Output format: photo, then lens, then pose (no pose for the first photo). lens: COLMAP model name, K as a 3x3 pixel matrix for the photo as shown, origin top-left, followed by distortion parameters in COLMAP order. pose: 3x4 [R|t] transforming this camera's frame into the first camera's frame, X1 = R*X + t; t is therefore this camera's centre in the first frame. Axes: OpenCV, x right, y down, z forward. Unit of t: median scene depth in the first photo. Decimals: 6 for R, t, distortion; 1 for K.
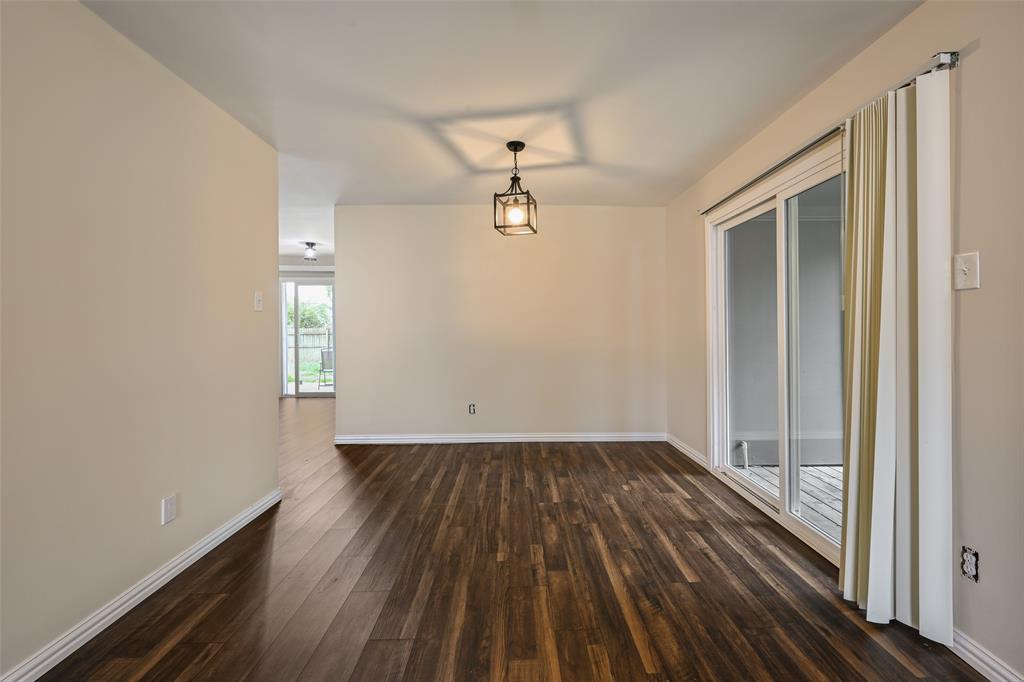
lens RADIAL K [[422.5, 0, 534.7], [0, 422.5, 328.9], [0, 0, 1]] dist [0.009300, -0.000537]
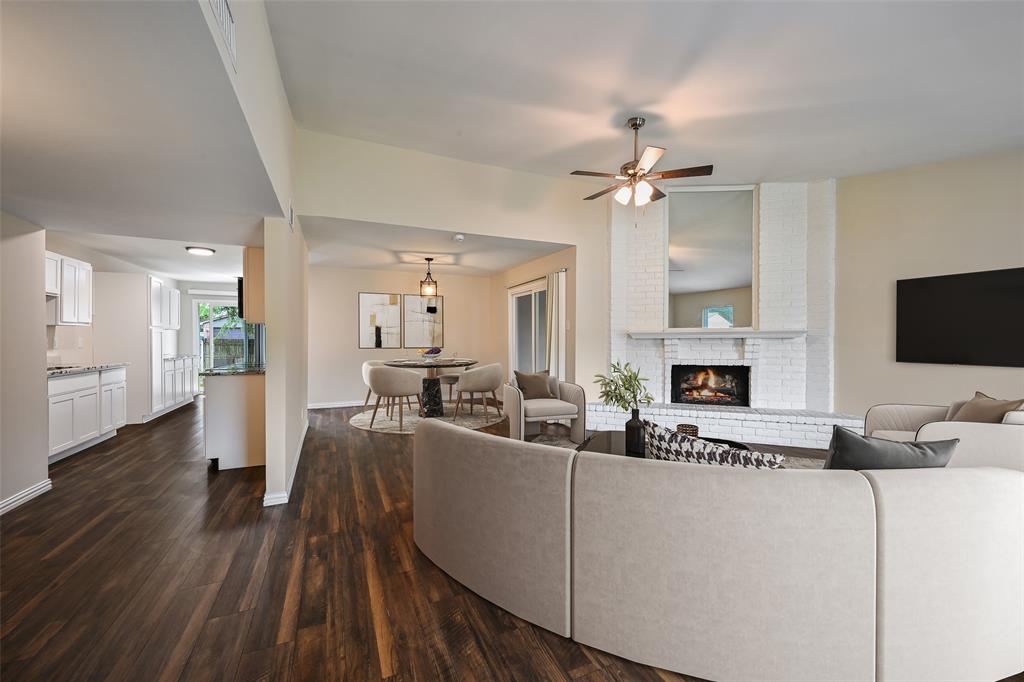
lens RADIAL K [[393.0, 0, 517.4], [0, 393.0, 338.8], [0, 0, 1]] dist [0.003801, 0.000098]
pose [[0.927375, 0.004454, 0.374105, -0.494837], [-0.003257, 0.999987, -0.003830, 0.000266], [-0.374118, 0.002333, 0.927378, -1.433672]]
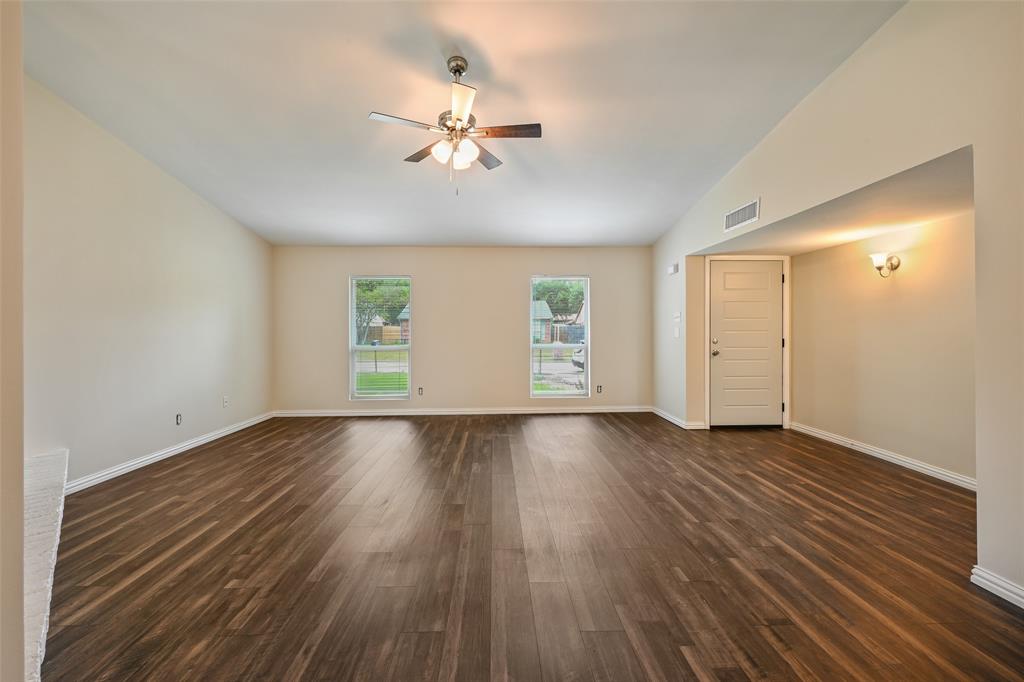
lens RADIAL K [[409.4, 0, 505.5], [0, 409.4, 338.2], [0, 0, 1]] dist [0.002787, 0.000494]
pose [[-0.999676, 0.008358, 0.024055, 0.265260], [0.008752, 0.999828, 0.016321, -0.014079], [-0.023915, 0.016526, -0.999577, 0.935886]]
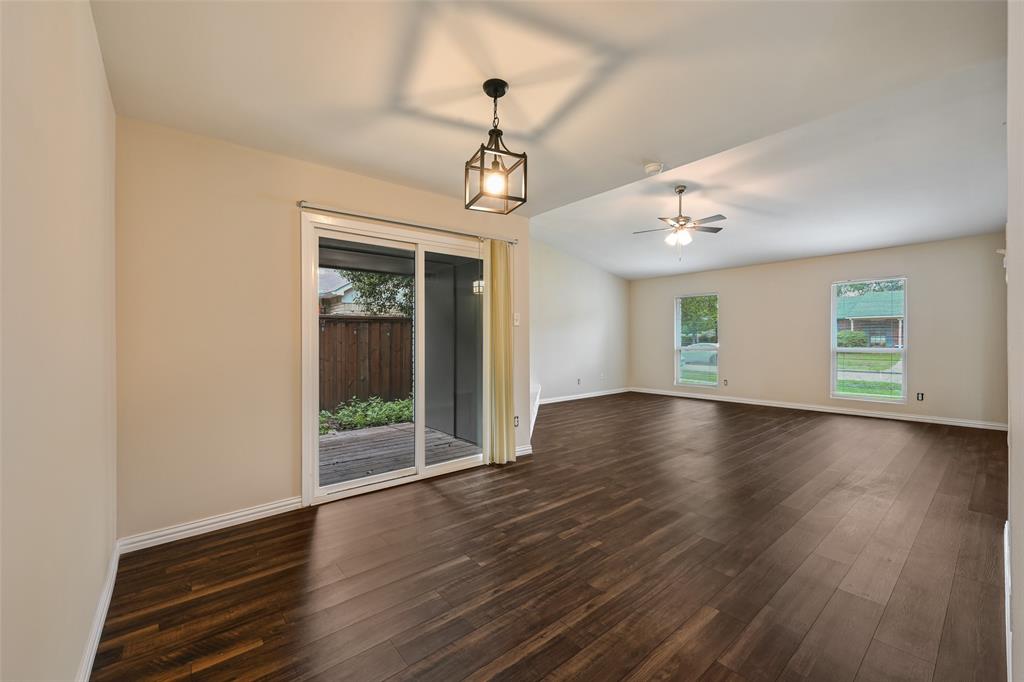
lens RADIAL K [[409.4, 0, 516.4], [0, 409.4, 353.6], [0, 0, 1]] dist [0.002787, 0.000494]
pose [[-0.604045, -0.022149, 0.796642, -0.780285], [0.009219, 0.999353, 0.034775, -0.007840], [-0.796897, 0.028350, -0.603450, 1.746979]]
